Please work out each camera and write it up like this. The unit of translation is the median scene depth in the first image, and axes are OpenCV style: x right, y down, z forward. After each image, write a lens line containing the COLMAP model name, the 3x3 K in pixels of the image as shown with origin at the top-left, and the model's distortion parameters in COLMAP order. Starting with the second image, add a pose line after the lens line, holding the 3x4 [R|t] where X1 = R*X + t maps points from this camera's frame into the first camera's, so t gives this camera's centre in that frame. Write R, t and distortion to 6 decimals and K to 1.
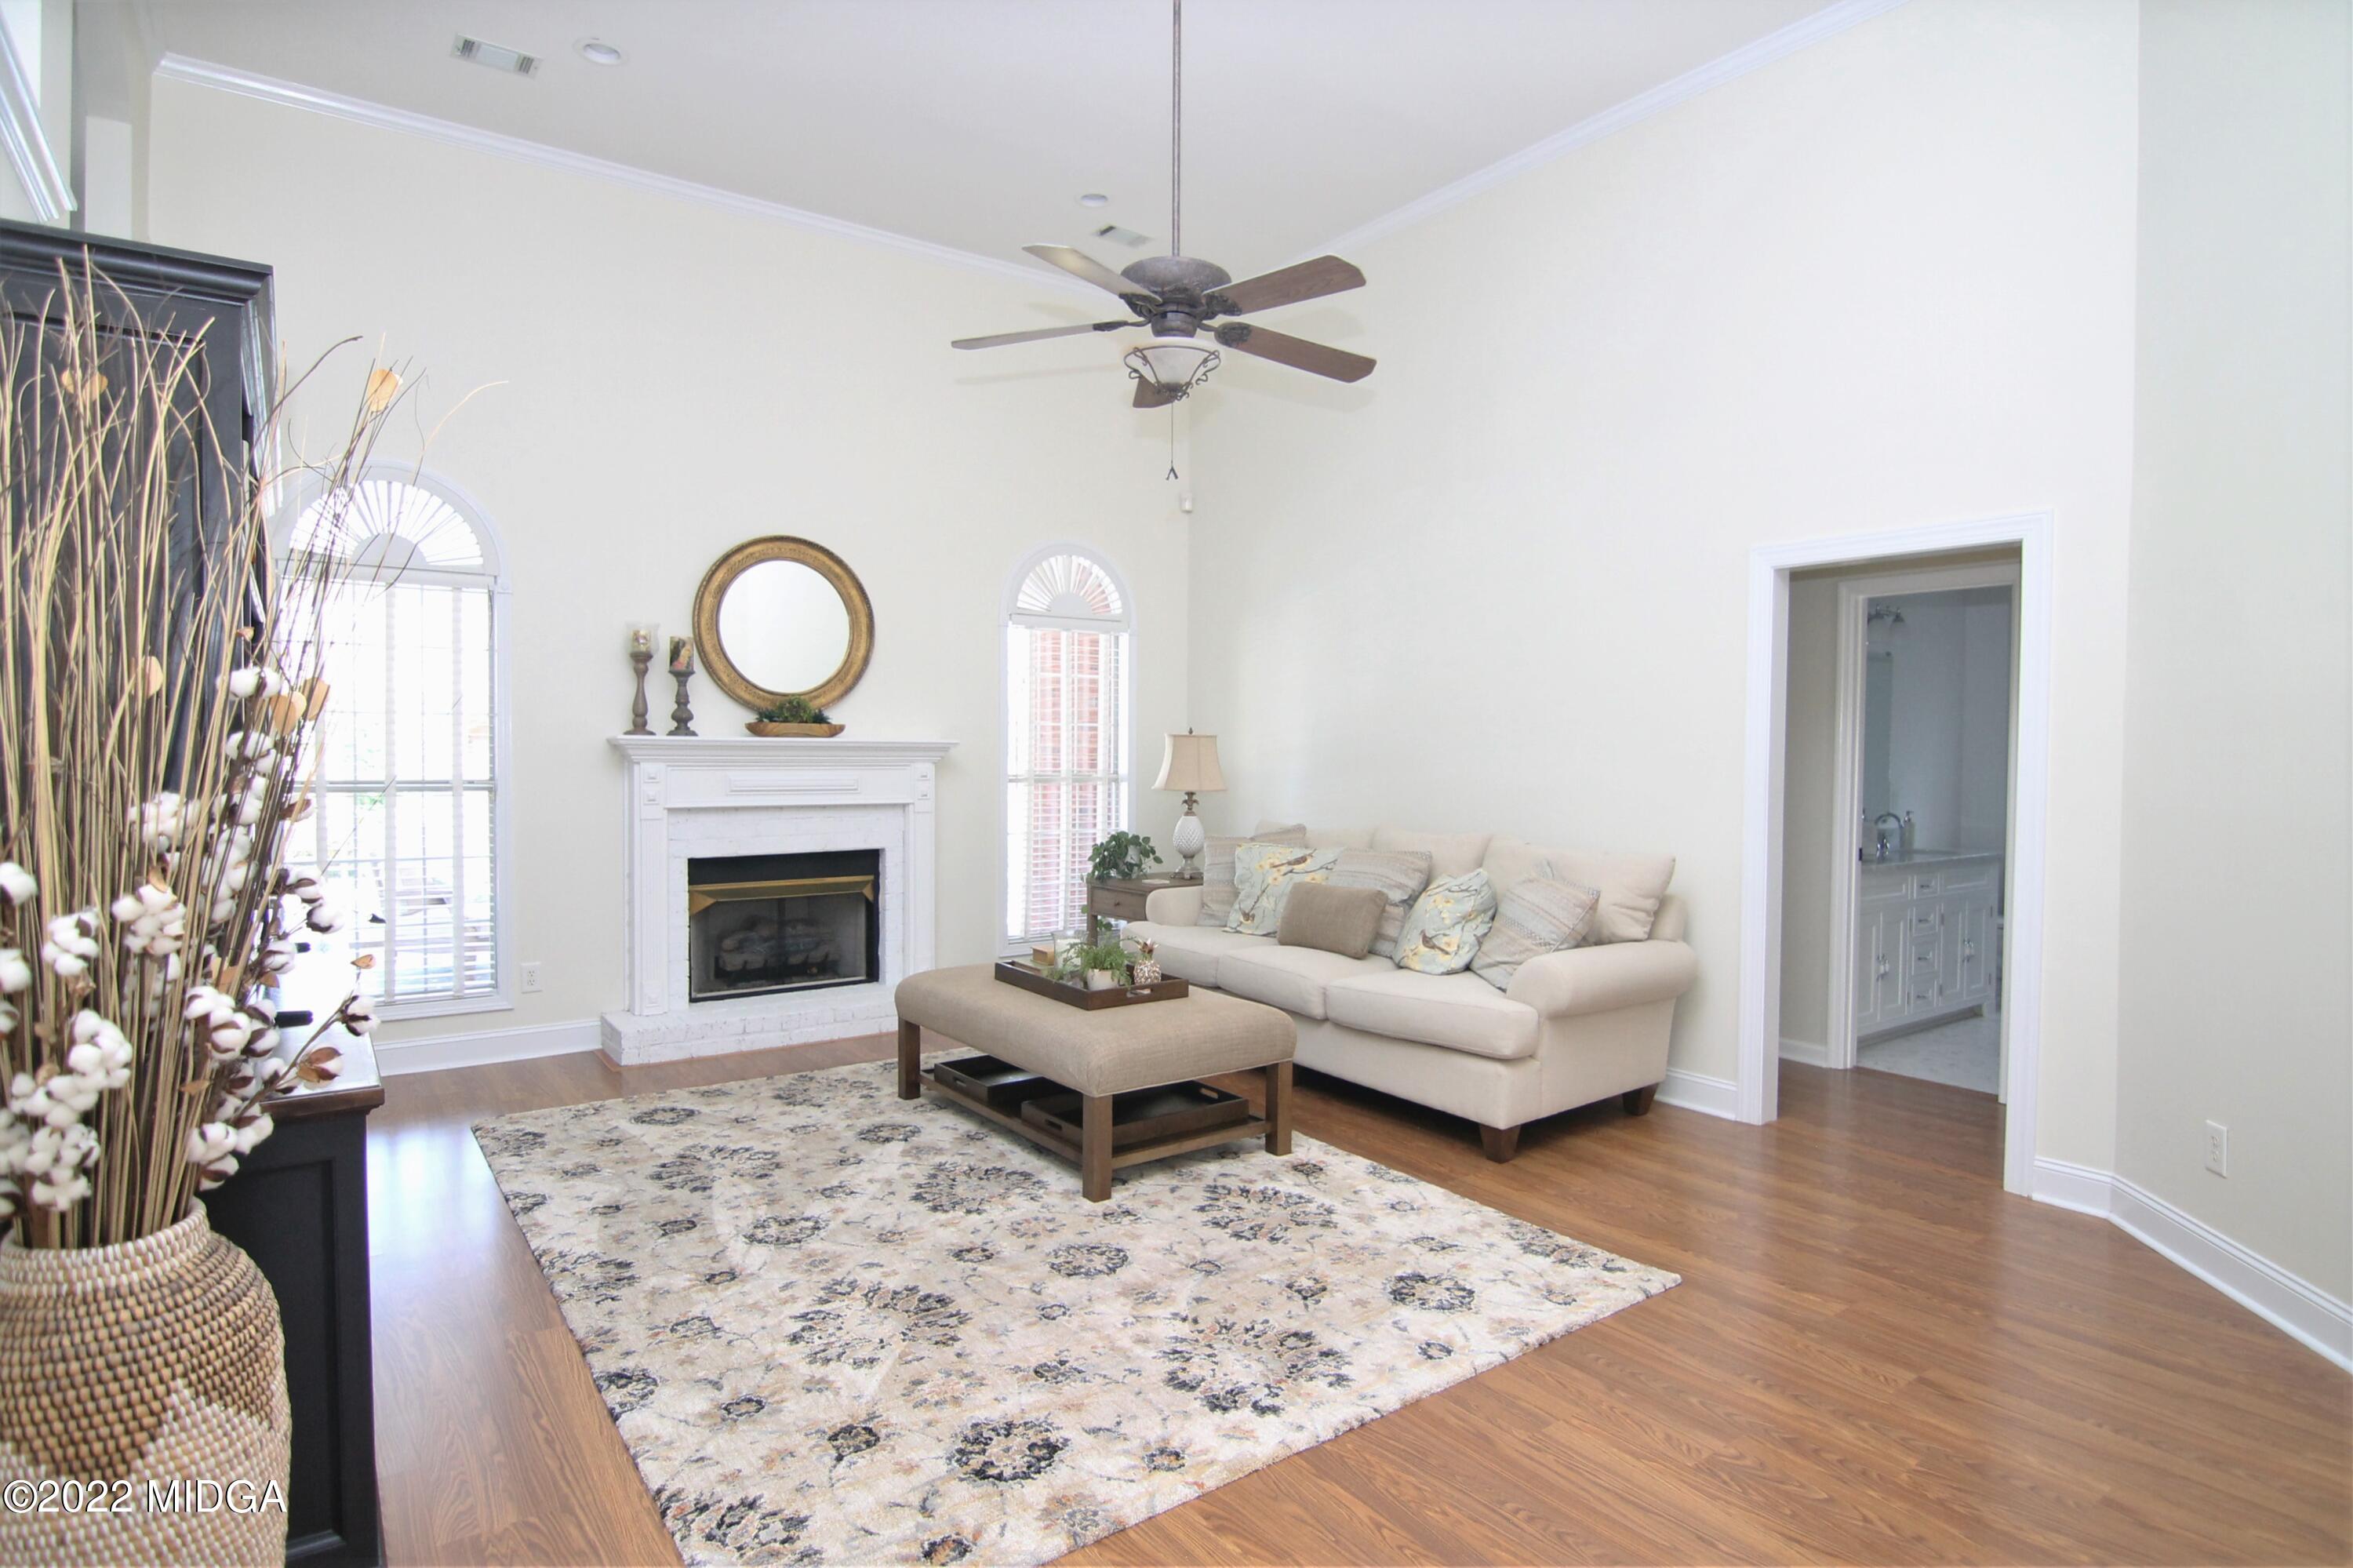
lens RADIAL K [[1235.6, 0, 1186.8], [0, 1235.6, 782.5], [0, 0, 1]] dist [0.002389, -0.015922]
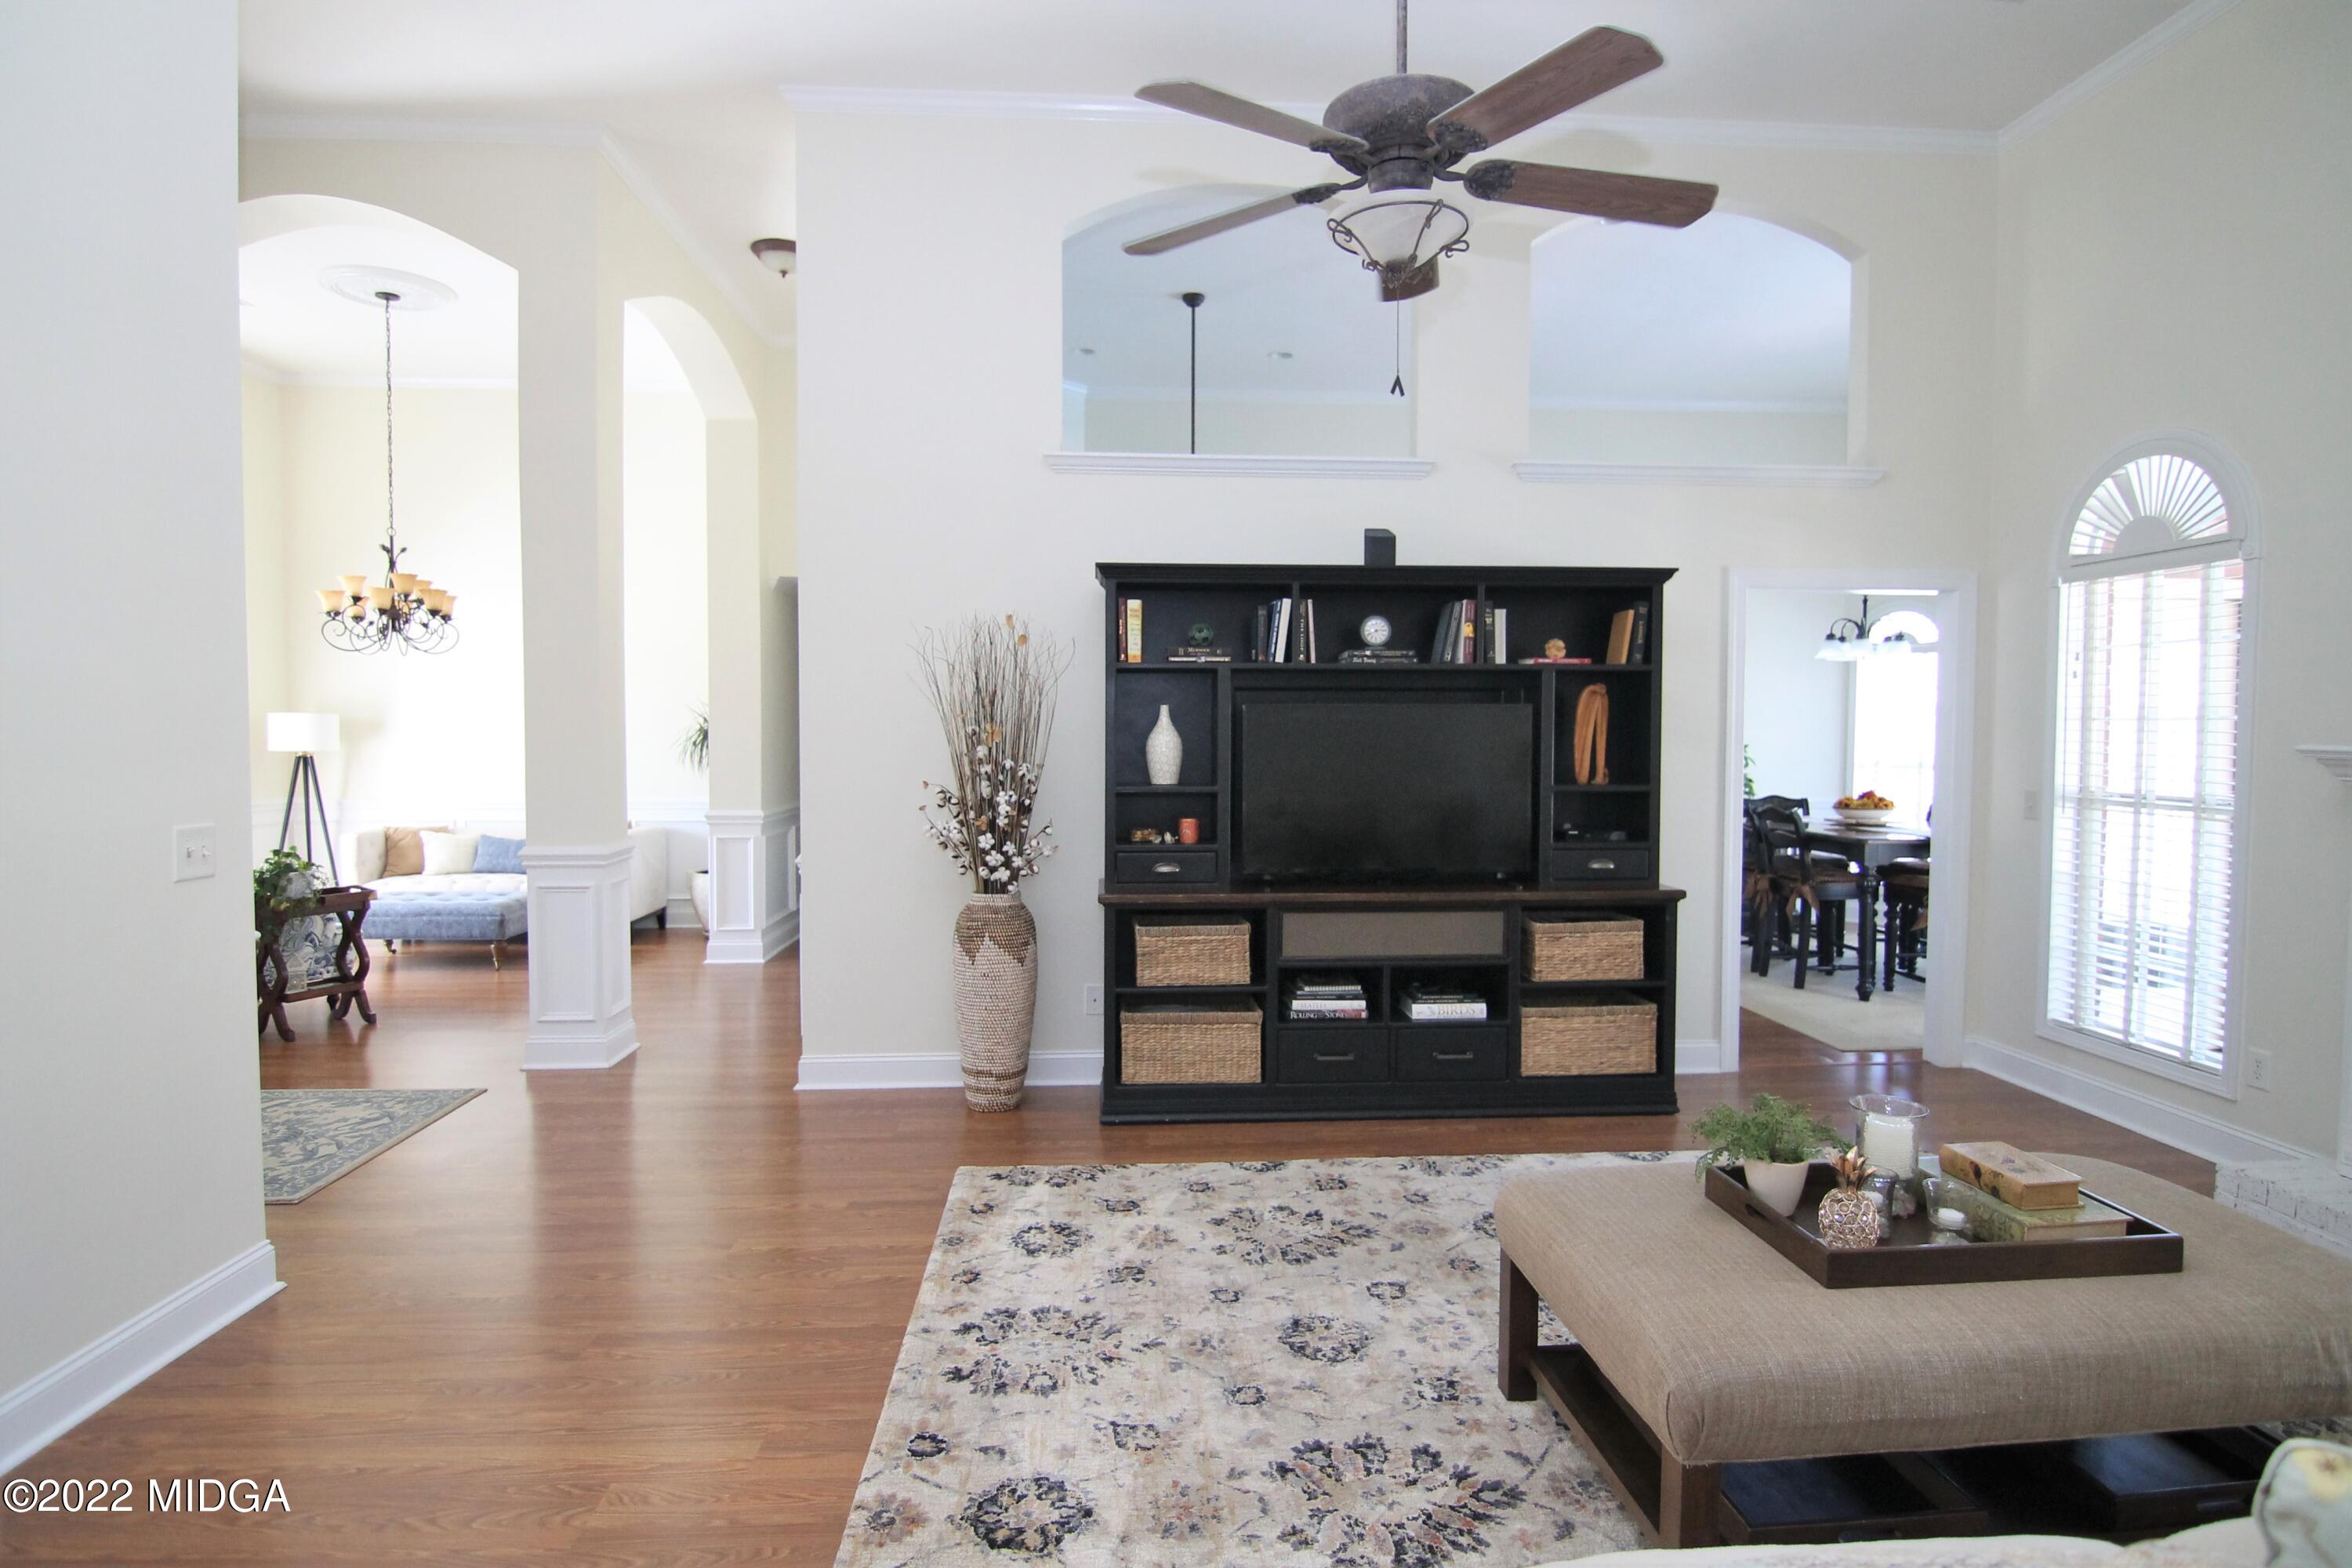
lens RADIAL K [[1235.0, 0, 1186.3], [0, 1235.0, 782.5], [0, 0, 1]] dist [0.002389, -0.015922]
pose [[-0.539244, 0.028890, -0.841654, 0.794716], [-0.026609, 0.998328, 0.051316, -0.061918], [0.841729, 0.050067, -0.537573, 1.537791]]
